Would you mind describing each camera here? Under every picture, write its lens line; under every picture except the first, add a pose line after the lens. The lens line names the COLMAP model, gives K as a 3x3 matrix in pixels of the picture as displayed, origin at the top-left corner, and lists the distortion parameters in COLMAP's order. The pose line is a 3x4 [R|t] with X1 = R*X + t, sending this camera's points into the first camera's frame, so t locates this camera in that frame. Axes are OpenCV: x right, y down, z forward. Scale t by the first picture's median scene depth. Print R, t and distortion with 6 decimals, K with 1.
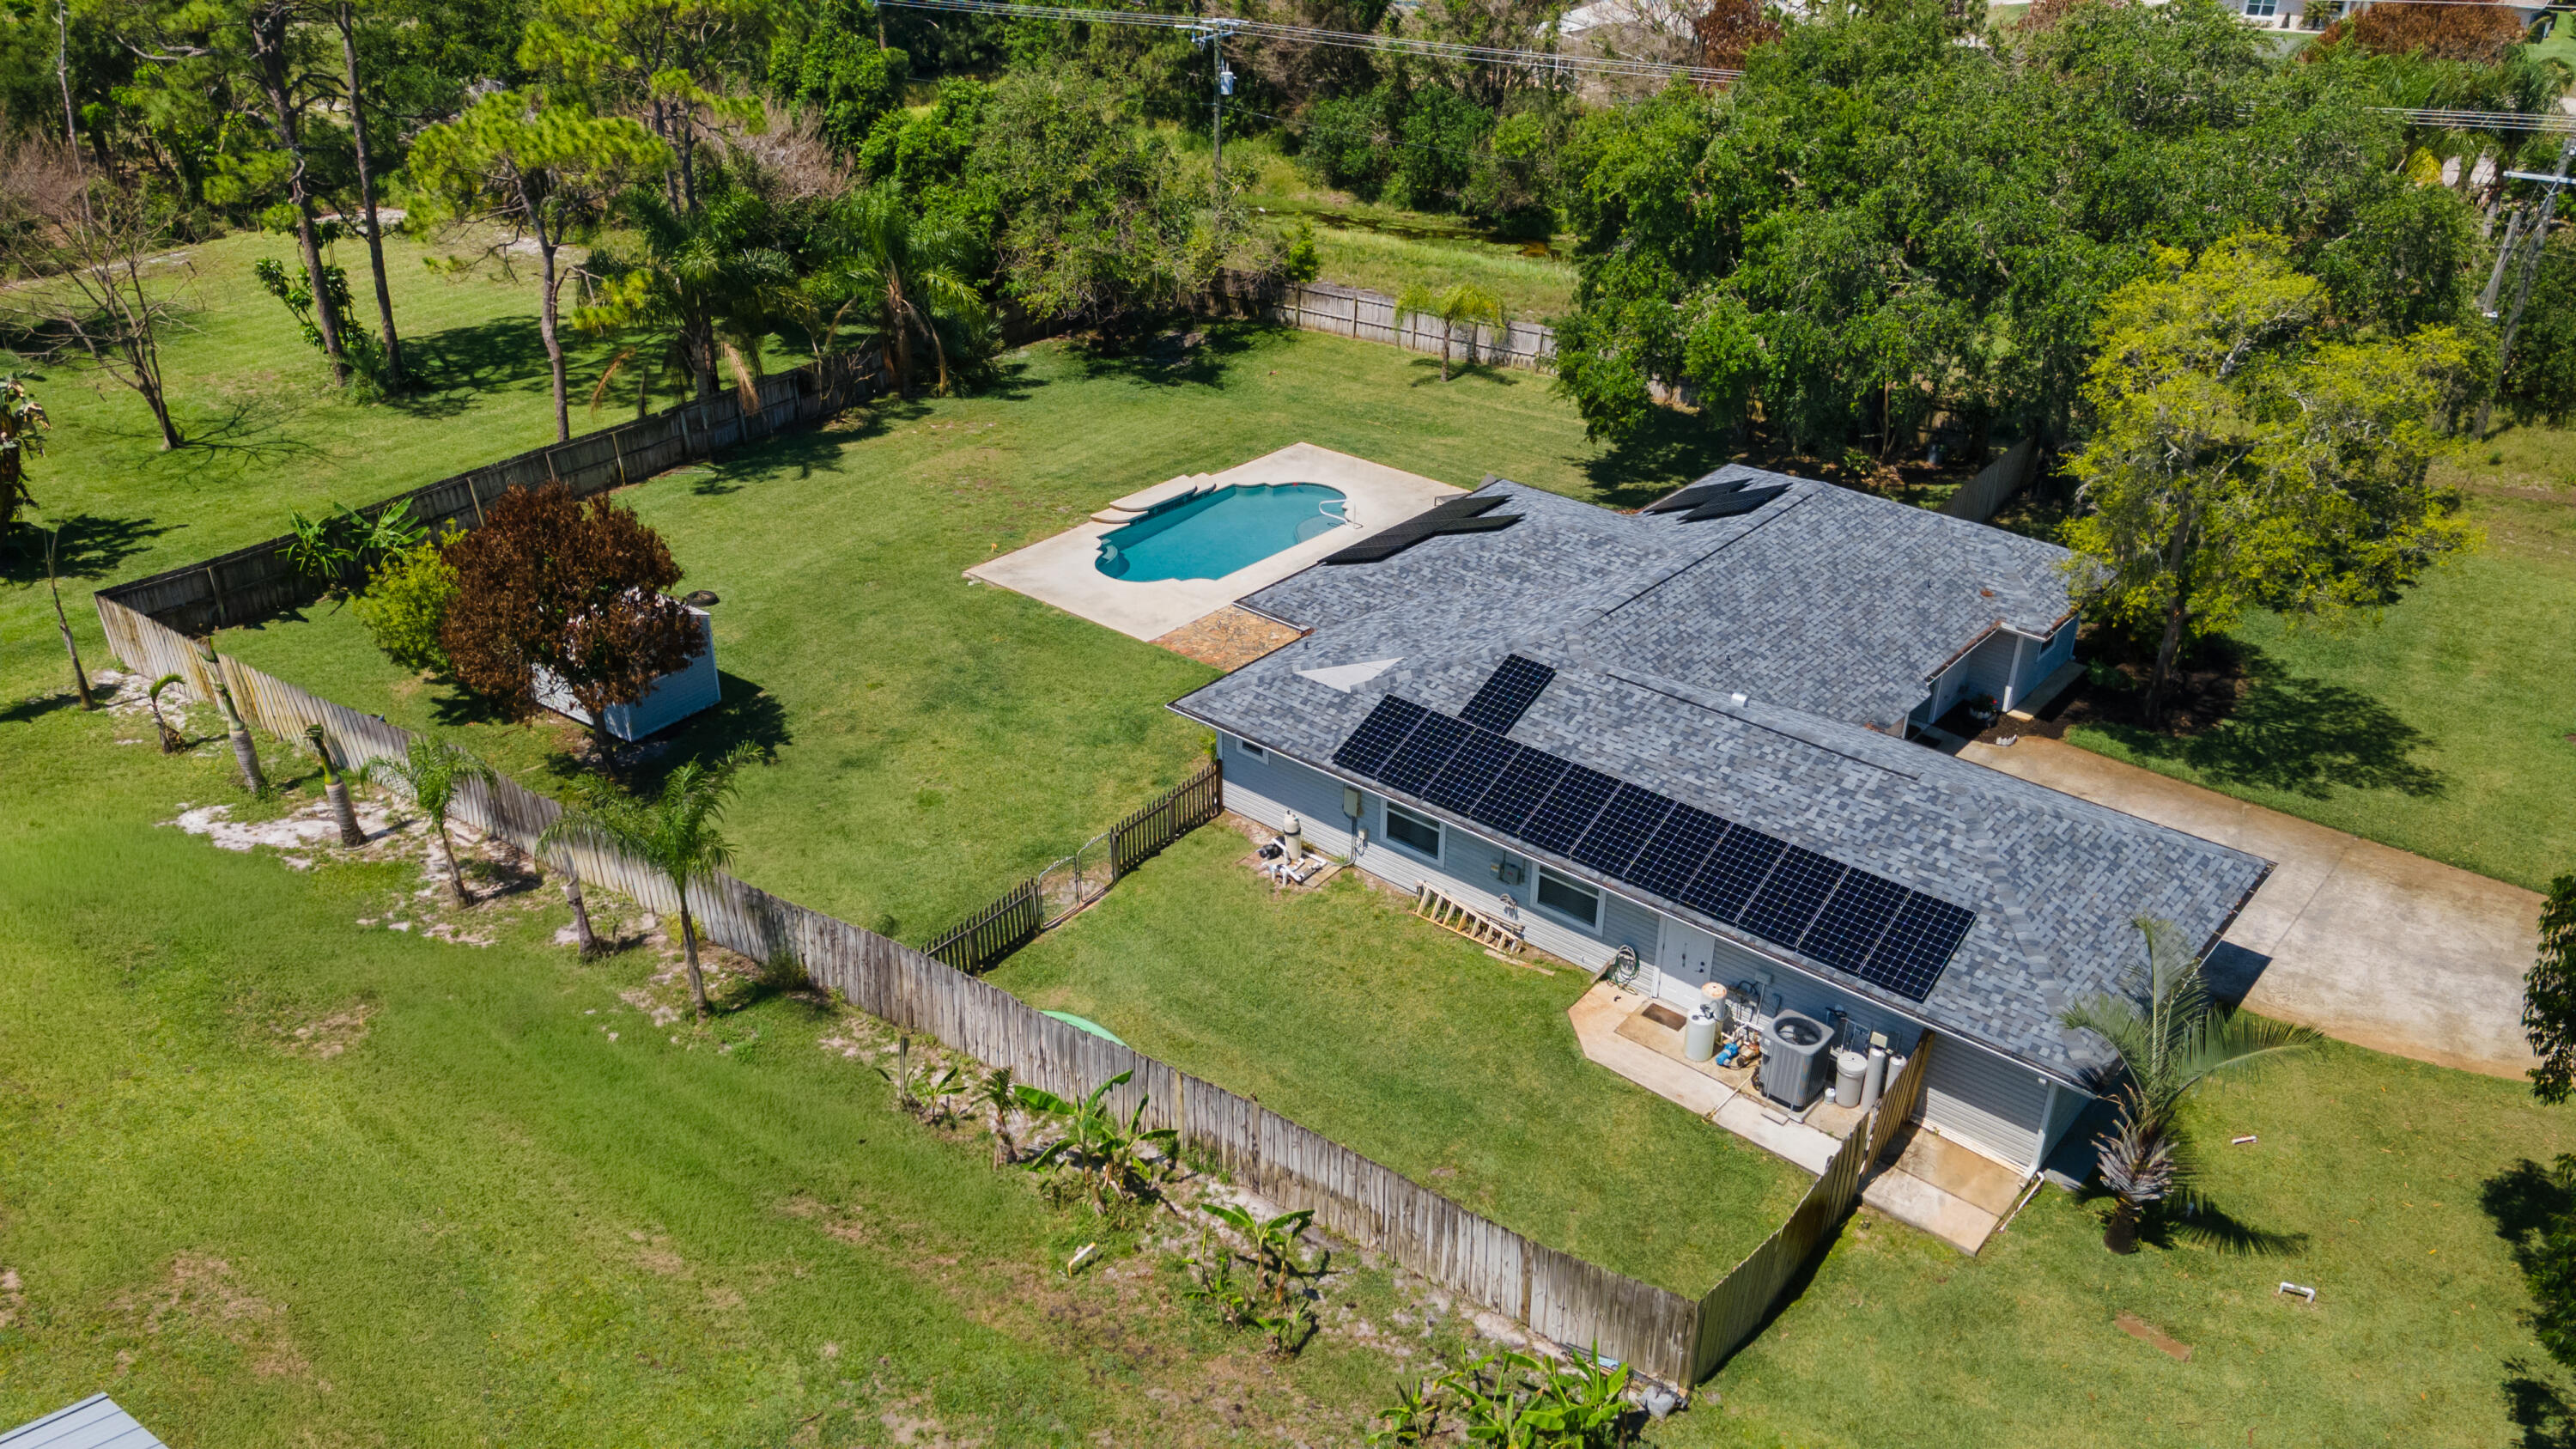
lens RADIAL K [[1909.7, 0, 1288.0], [0, 1909.7, 724.5], [0, 0, 1]] dist [0.047854, 0.004373]
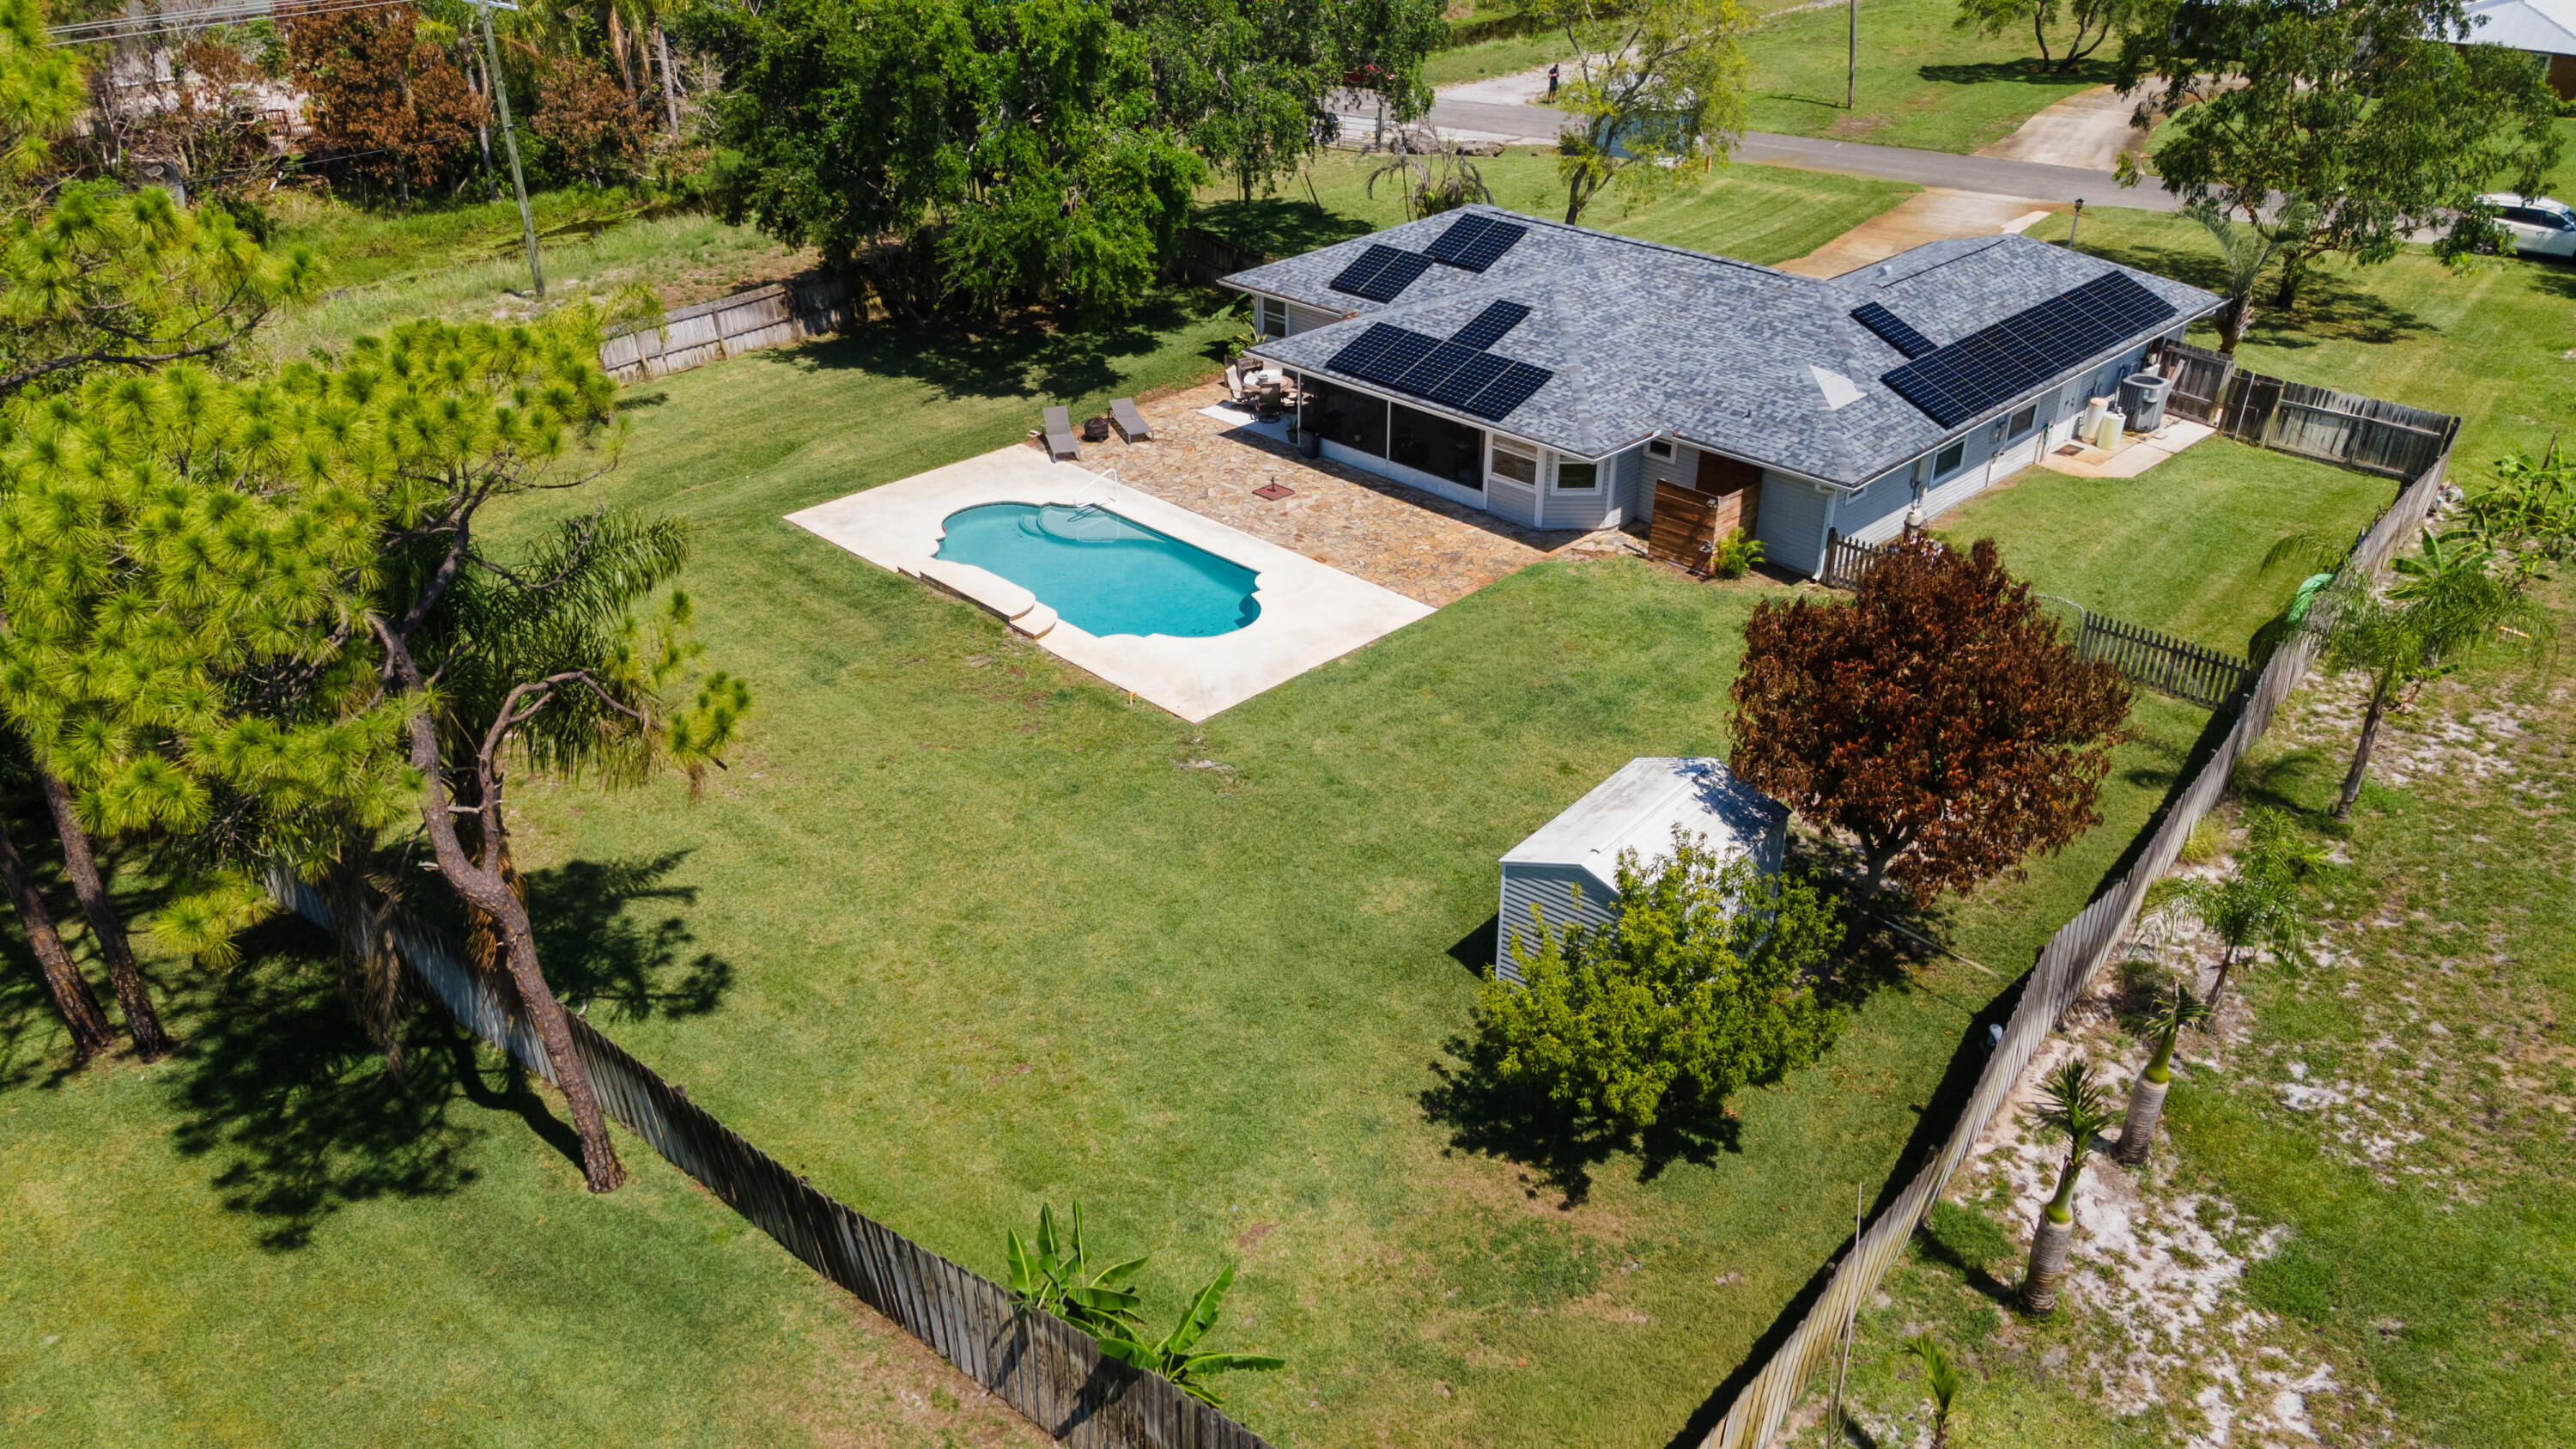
lens RADIAL K [[1909.7, 0, 1288.0], [0, 1909.7, 724.5], [0, 0, 1]] dist [0.047854, 0.004373]
pose [[0.074790, -0.481944, 0.873004, -0.813872], [0.467050, 0.790427, 0.396345, -0.357483], [-0.881062, 0.378094, 0.284209, 0.828534]]
